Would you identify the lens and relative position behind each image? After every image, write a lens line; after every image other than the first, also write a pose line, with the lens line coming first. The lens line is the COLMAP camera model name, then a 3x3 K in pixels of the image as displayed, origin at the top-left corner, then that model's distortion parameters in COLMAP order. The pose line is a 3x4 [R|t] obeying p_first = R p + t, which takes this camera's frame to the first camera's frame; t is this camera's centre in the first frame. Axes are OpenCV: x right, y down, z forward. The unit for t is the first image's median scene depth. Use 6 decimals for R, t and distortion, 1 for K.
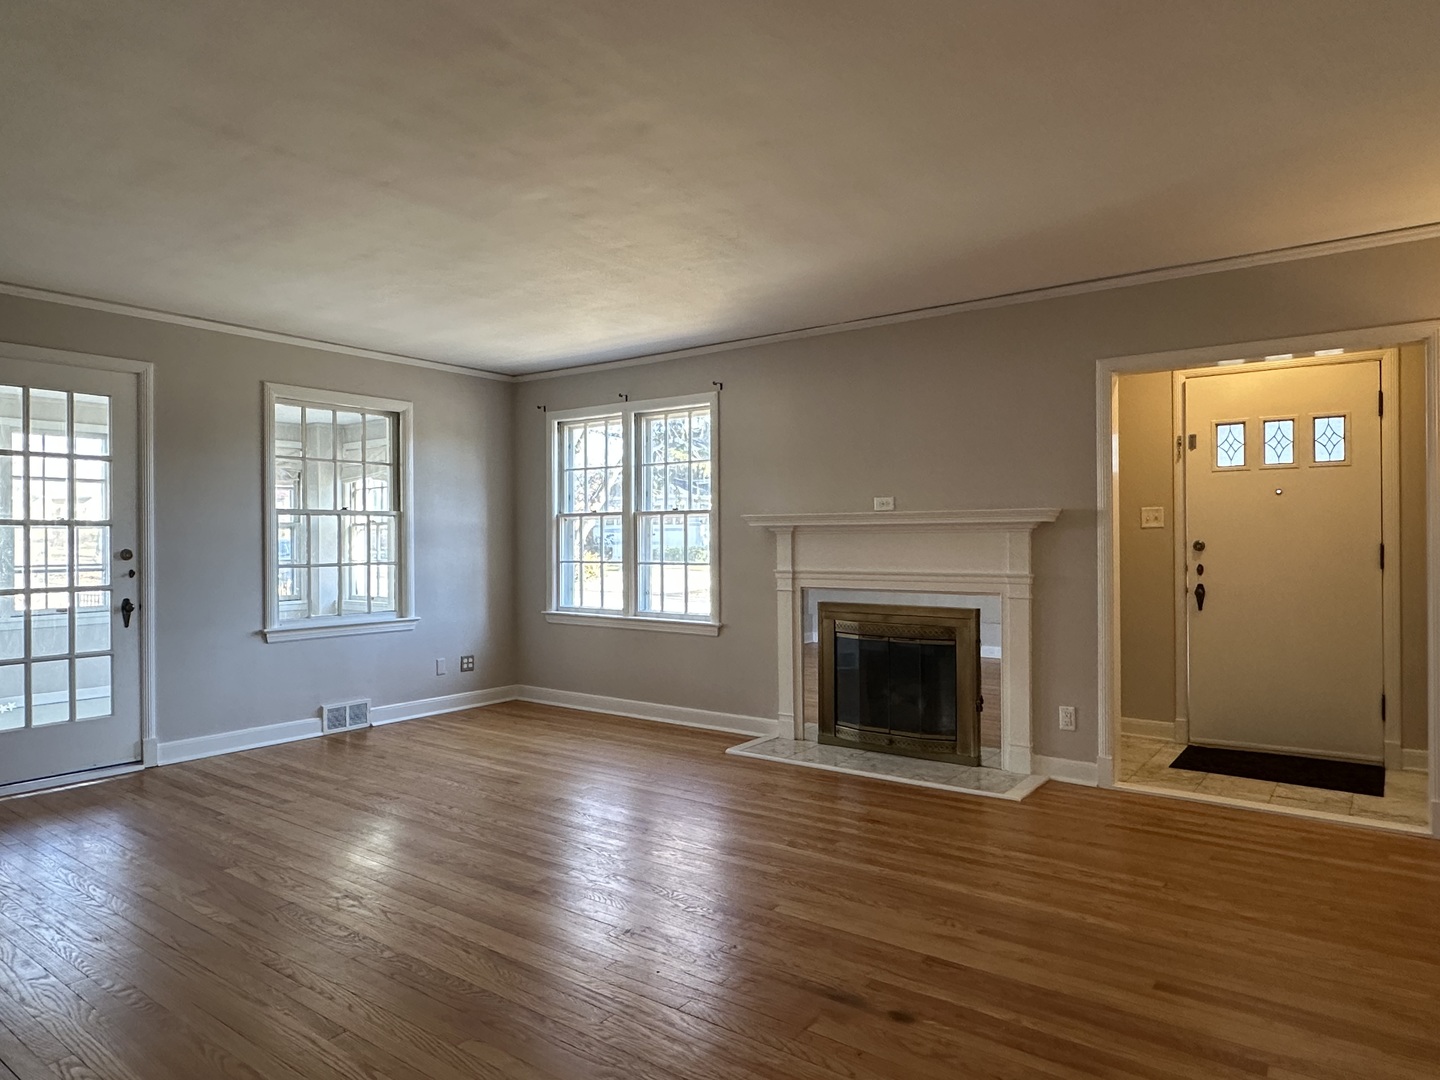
lens RADIAL K [[908.9, 0, 713.0], [0, 908.9, 542.0], [0, 0, 1]] dist [-0.006363, 0.000539]
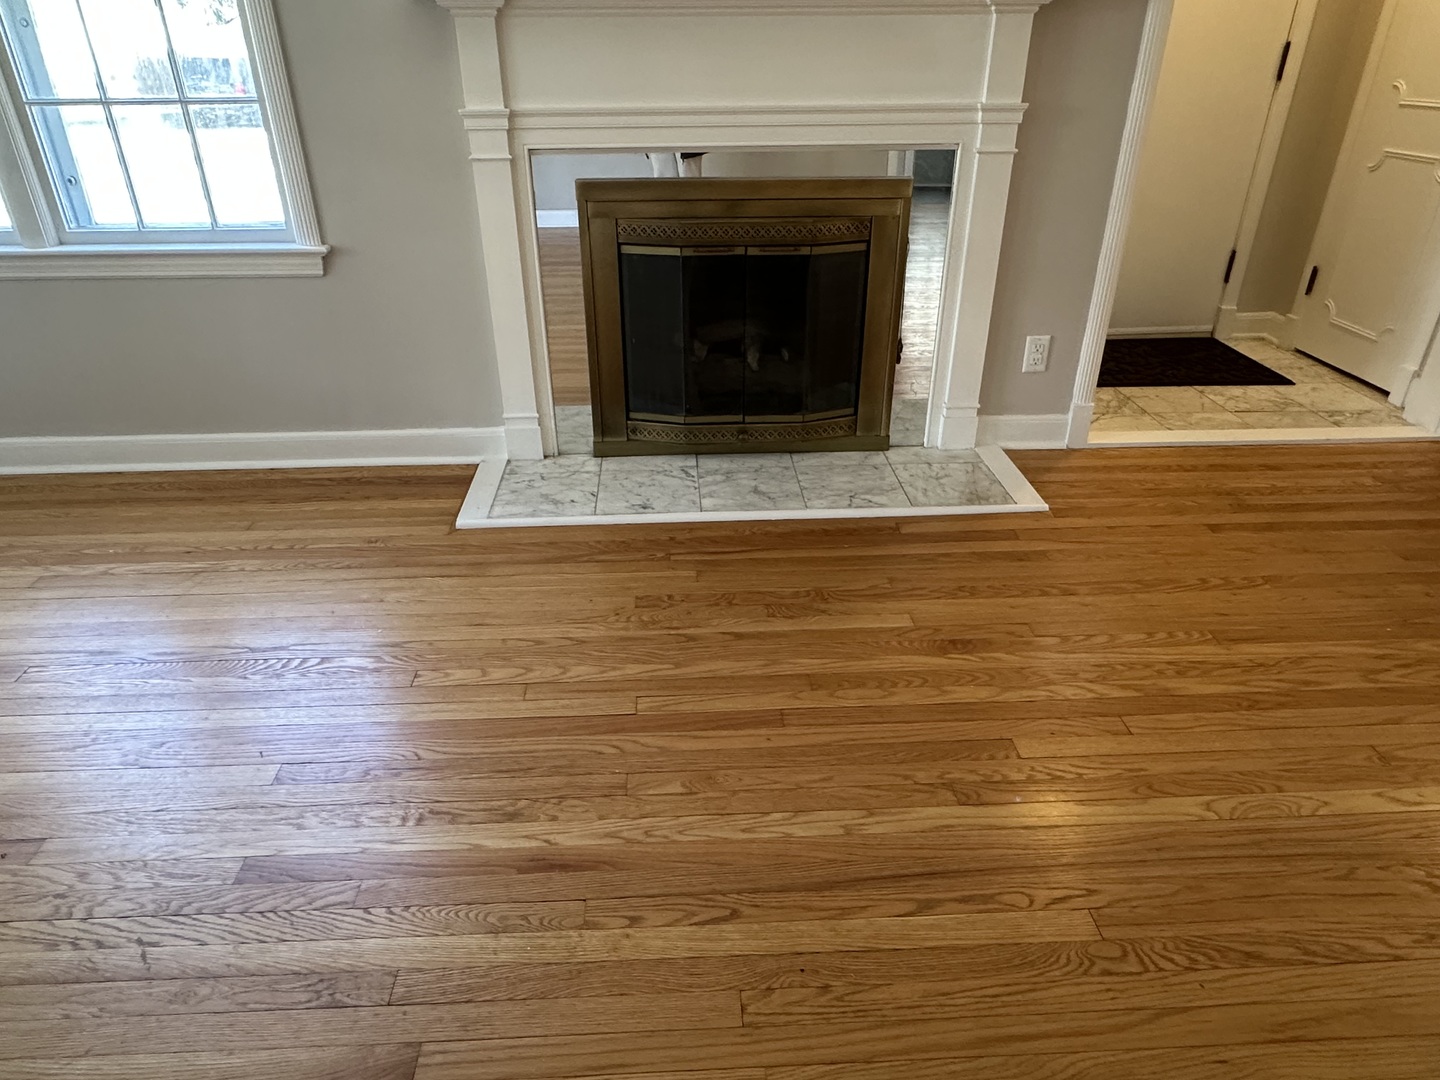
lens RADIAL K [[908.9, 0, 713.0], [0, 908.9, 542.0], [0, 0, 1]] dist [-0.006363, 0.000539]
pose [[0.773829, -0.301697, 0.556928, -0.170436], [0.004238, 0.881720, 0.471754, 0.009642], [-0.633381, -0.362697, 0.683579, 0.638942]]
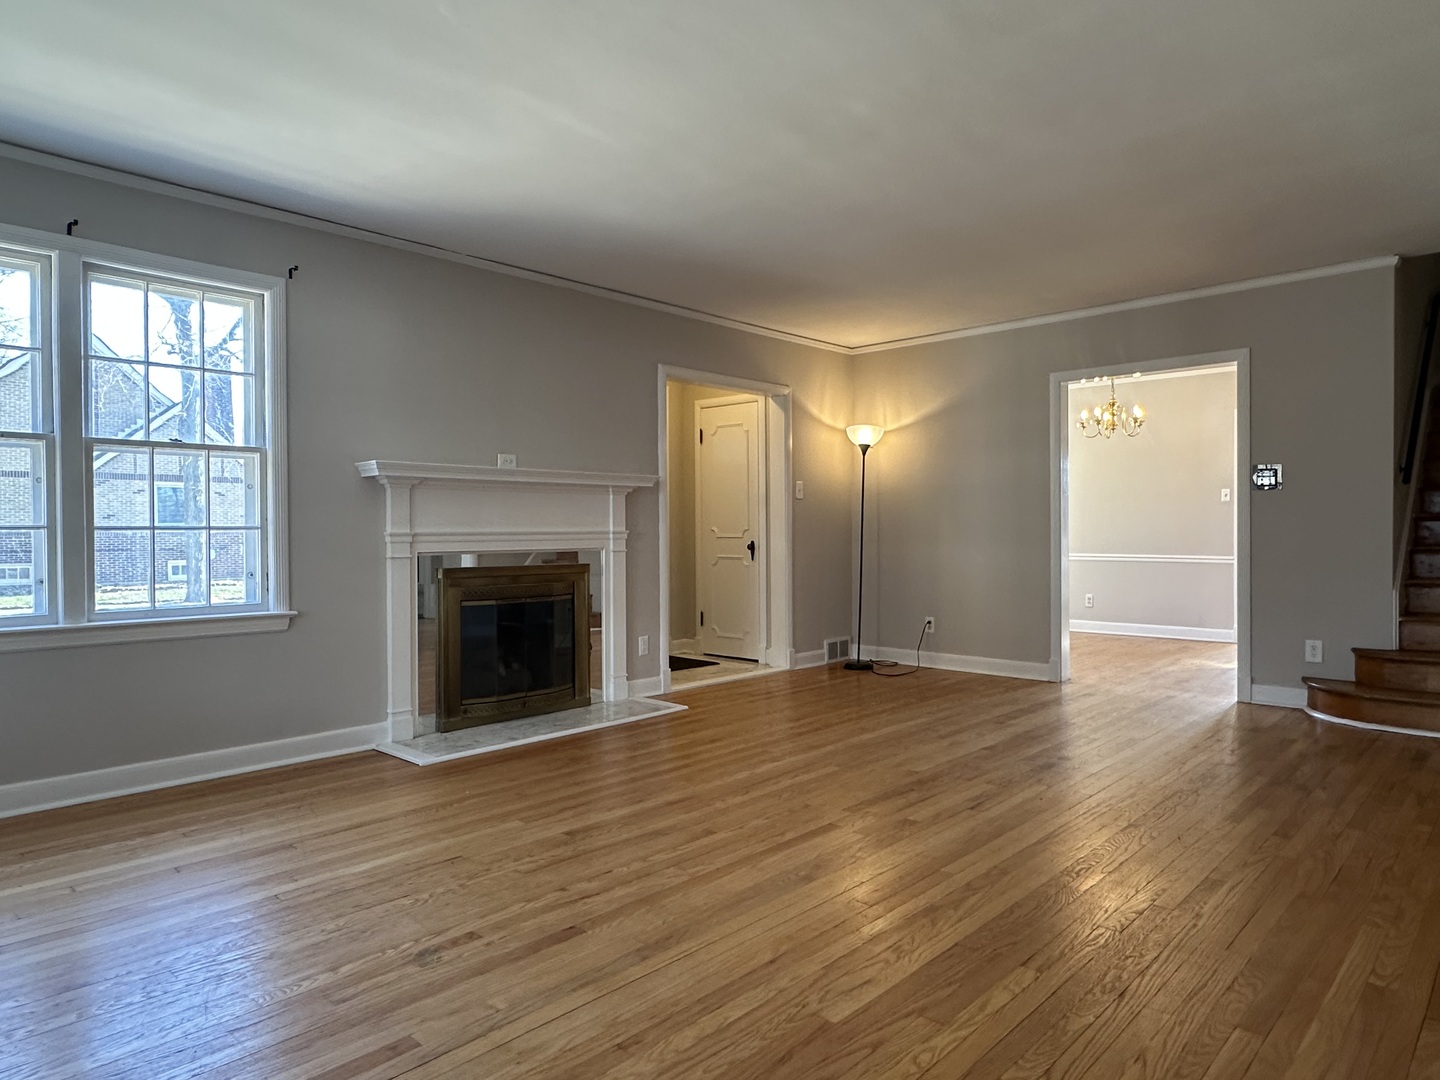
lens RADIAL K [[908.9, 0, 713.0], [0, 908.9, 542.0], [0, 0, 1]] dist [-0.006363, 0.000539]
pose [[0.112824, -0.007244, 0.993589, -0.806955], [0.009861, 0.999932, 0.006170, 0.043202], [-0.993566, 0.009102, 0.112888, 0.736439]]
